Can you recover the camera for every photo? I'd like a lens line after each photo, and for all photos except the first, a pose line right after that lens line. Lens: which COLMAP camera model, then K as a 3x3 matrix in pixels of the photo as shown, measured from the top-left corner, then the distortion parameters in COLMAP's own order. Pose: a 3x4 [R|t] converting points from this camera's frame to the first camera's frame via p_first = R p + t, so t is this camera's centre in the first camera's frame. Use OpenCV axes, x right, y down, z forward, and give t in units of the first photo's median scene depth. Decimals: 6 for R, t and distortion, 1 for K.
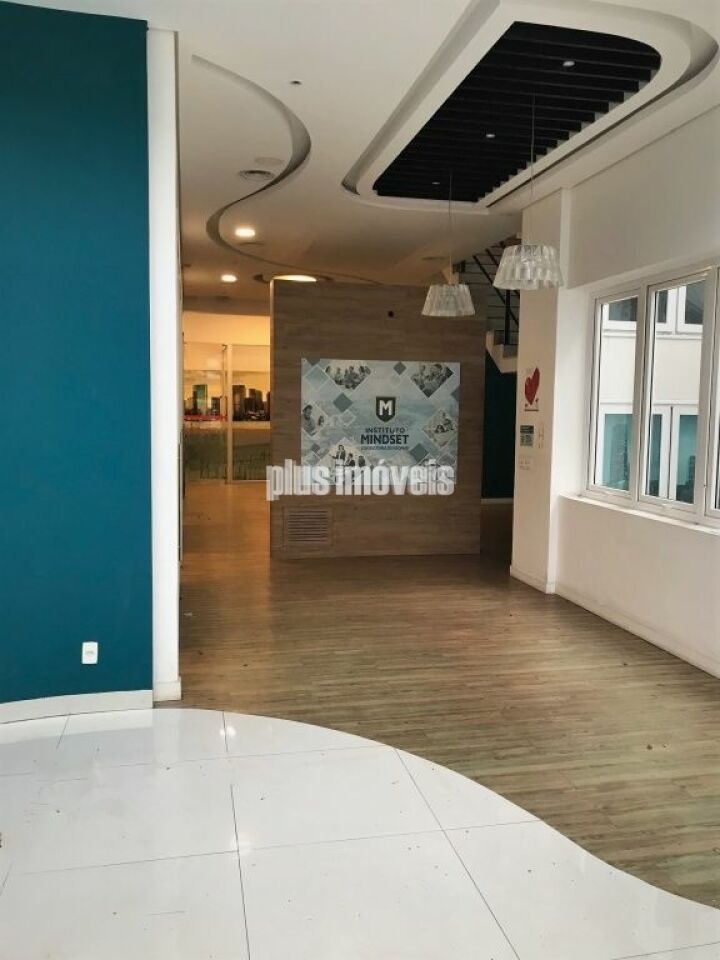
lens RADIAL K [[801.1, 0, 361.7], [0, 801.1, 483.2], [0, 0, 1]] dist [0.013909, -0.018238]
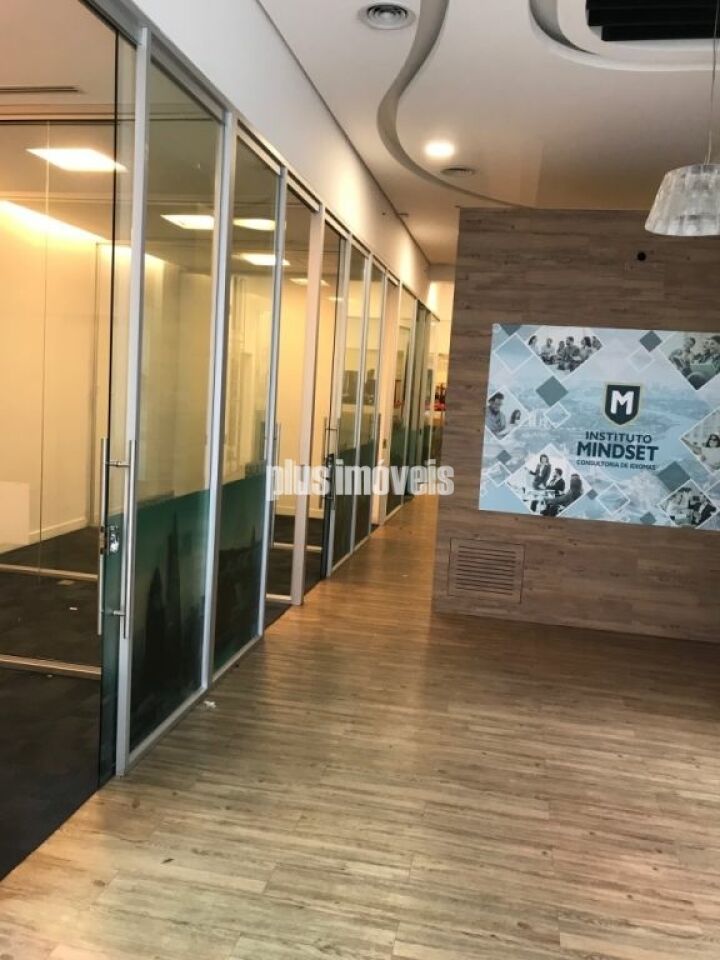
lens RADIAL K [[801.1, 0, 355.7], [0, 801.1, 471.4], [0, 0, 1]] dist [0.013909, -0.018238]
pose [[0.914006, 0.081544, -0.397421, 0.096272], [-0.083999, 0.996402, 0.011260, -0.028609], [0.396909, 0.023092, 0.917567, 0.330192]]
